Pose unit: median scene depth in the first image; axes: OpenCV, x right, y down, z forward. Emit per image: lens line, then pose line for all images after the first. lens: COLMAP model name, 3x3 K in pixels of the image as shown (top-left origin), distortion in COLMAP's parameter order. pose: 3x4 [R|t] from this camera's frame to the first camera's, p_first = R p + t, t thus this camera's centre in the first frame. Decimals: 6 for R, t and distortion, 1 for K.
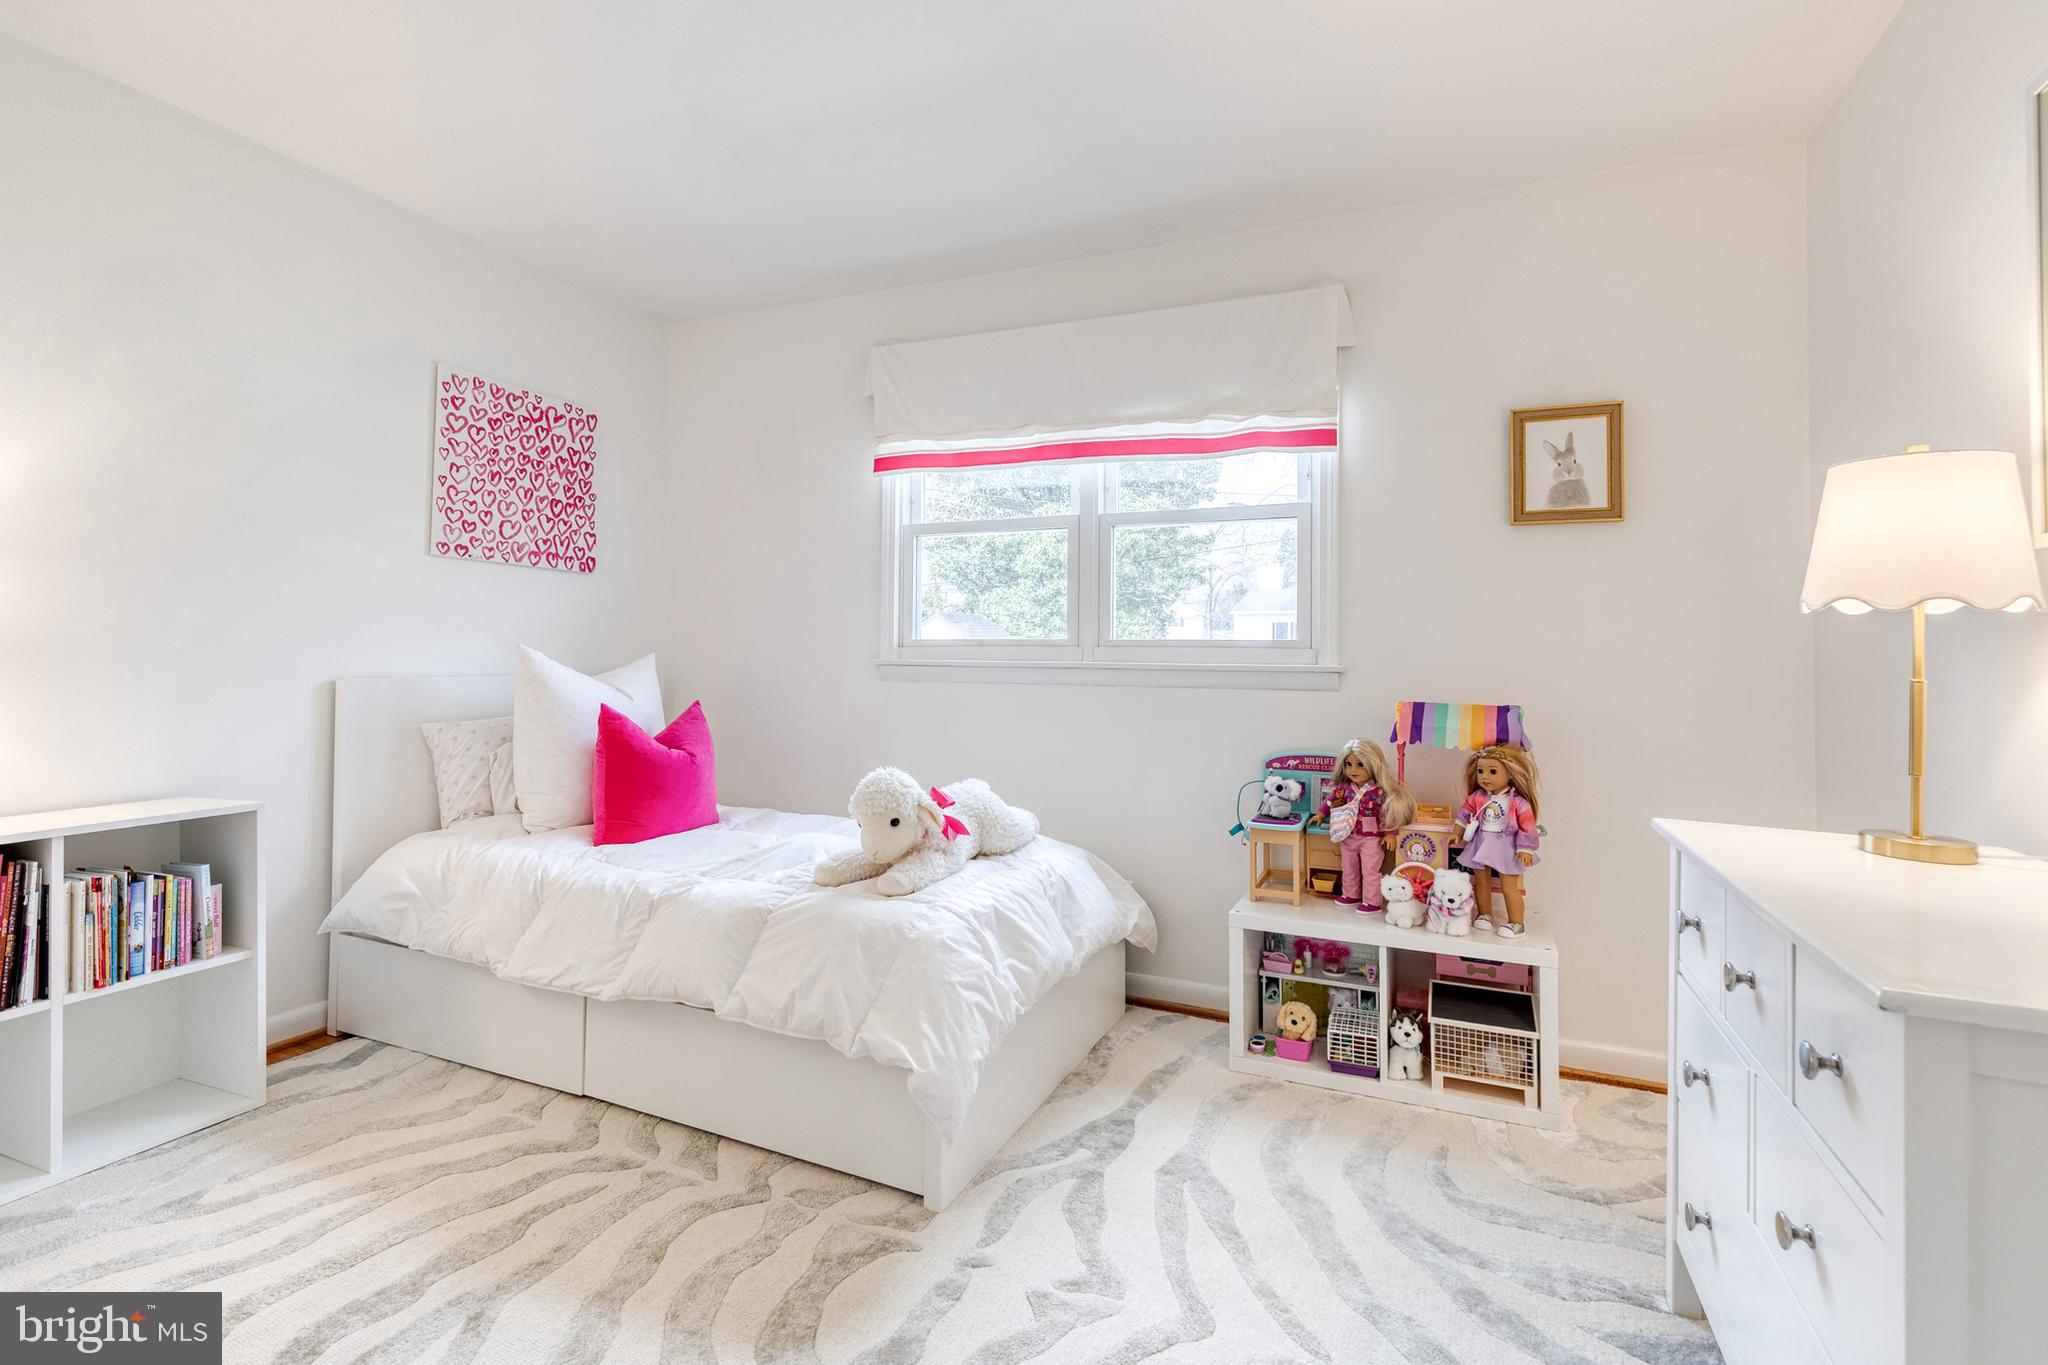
lens RADIAL K [[925.9, 0, 969.8], [0, 925.9, 631.1], [0, 0, 1]] dist [0.007467, -0.001525]
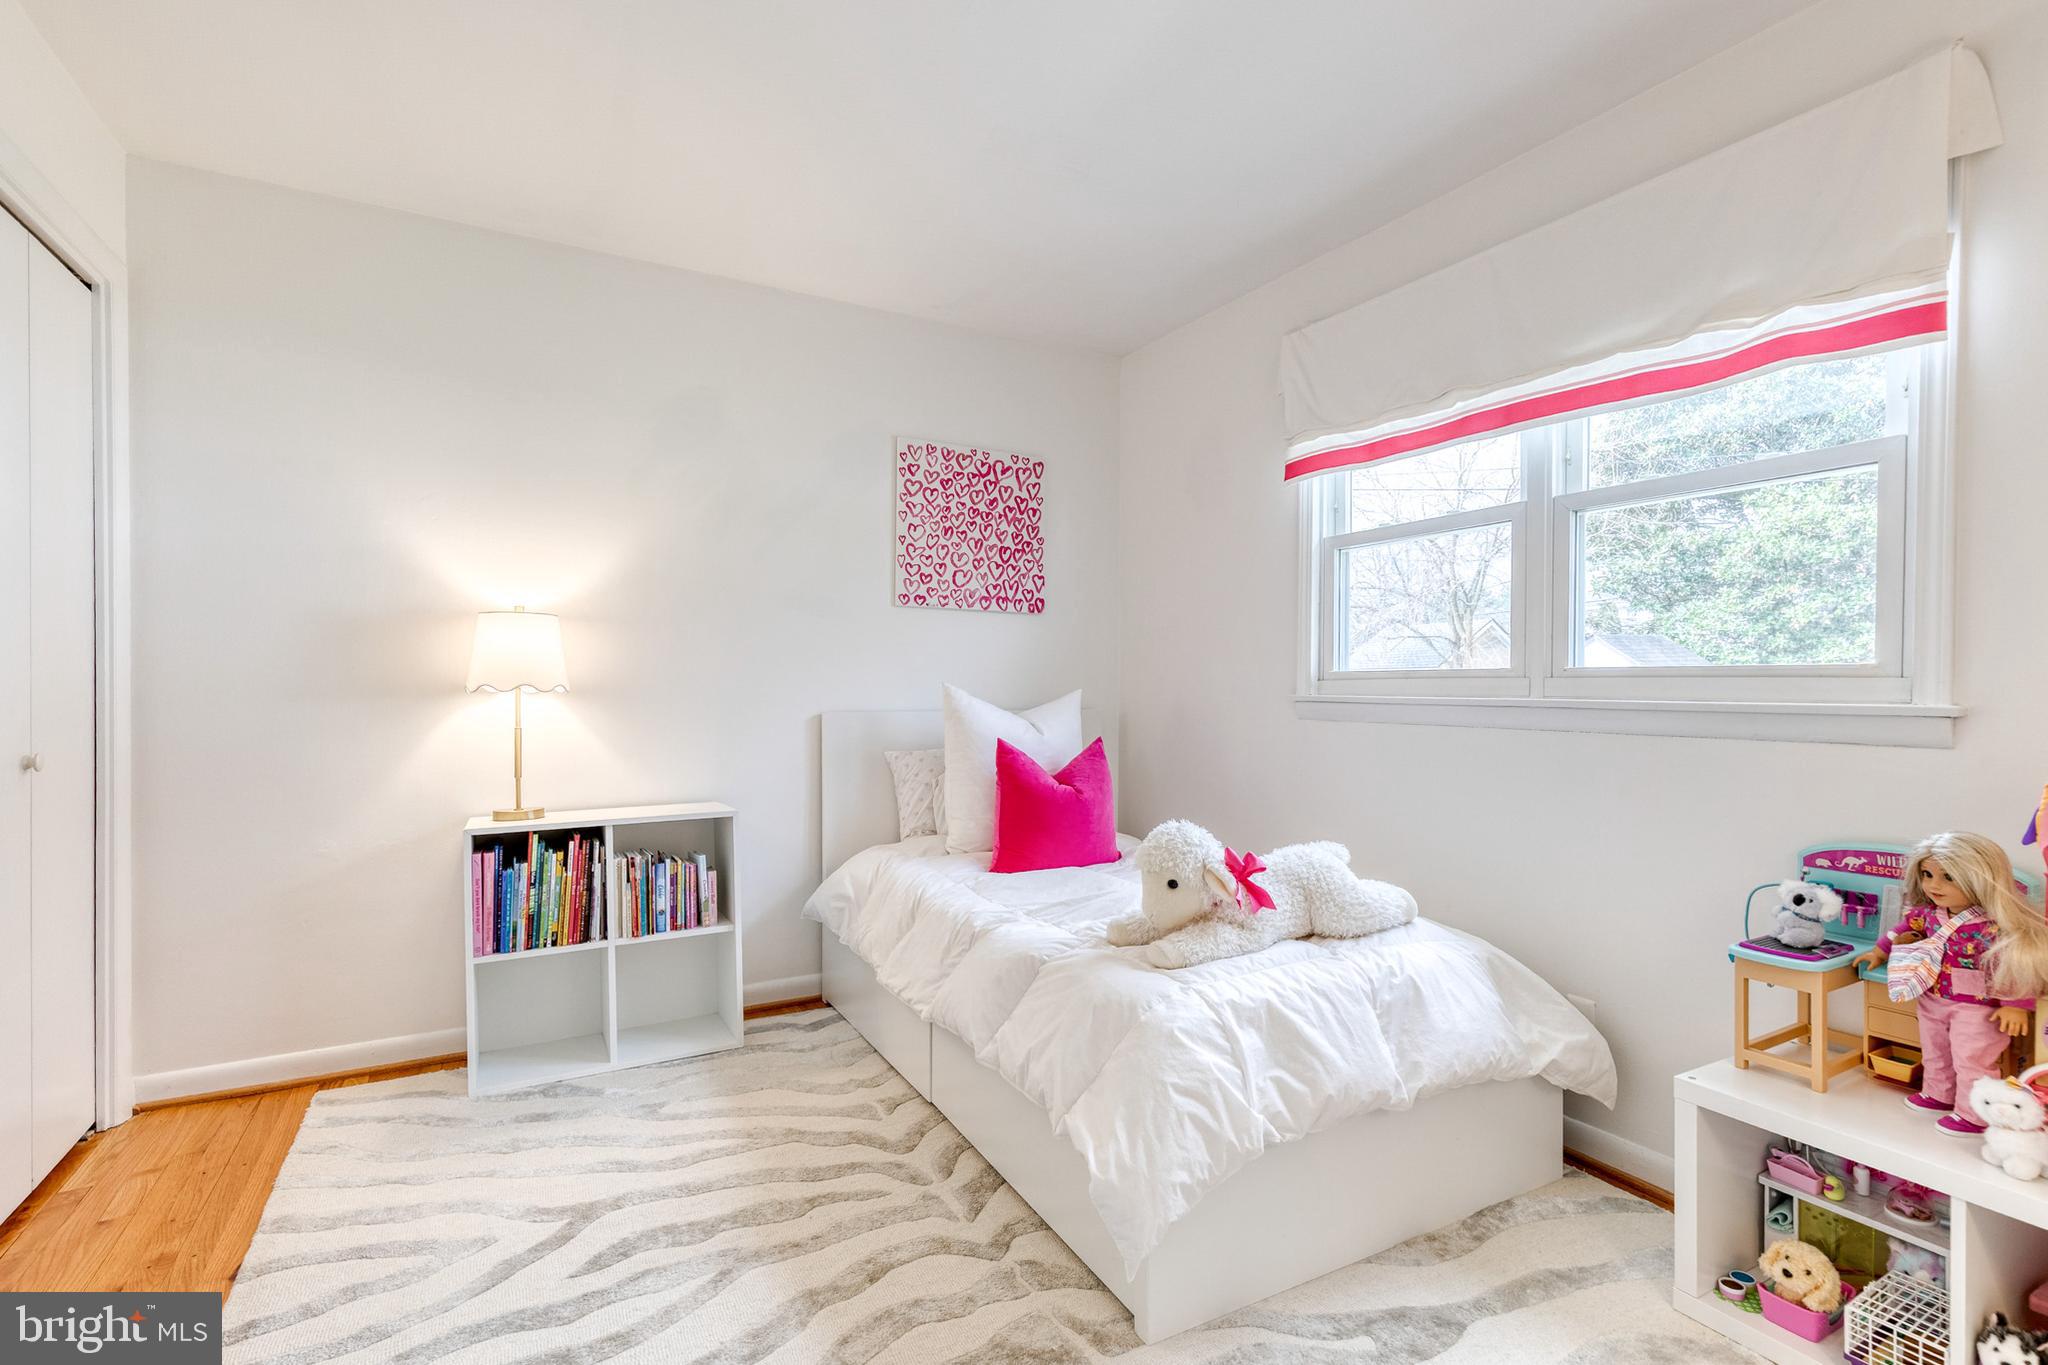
lens RADIAL K [[925.9, 0, 1019.4], [0, 925.9, 696.0], [0, 0, 1]] dist [0.007467, -0.001525]
pose [[0.818693, -0.002024, -0.574228, 0.278963], [0.022044, 0.999367, 0.027906, 0.001748], [0.573808, -0.035505, 0.818220, 0.193952]]
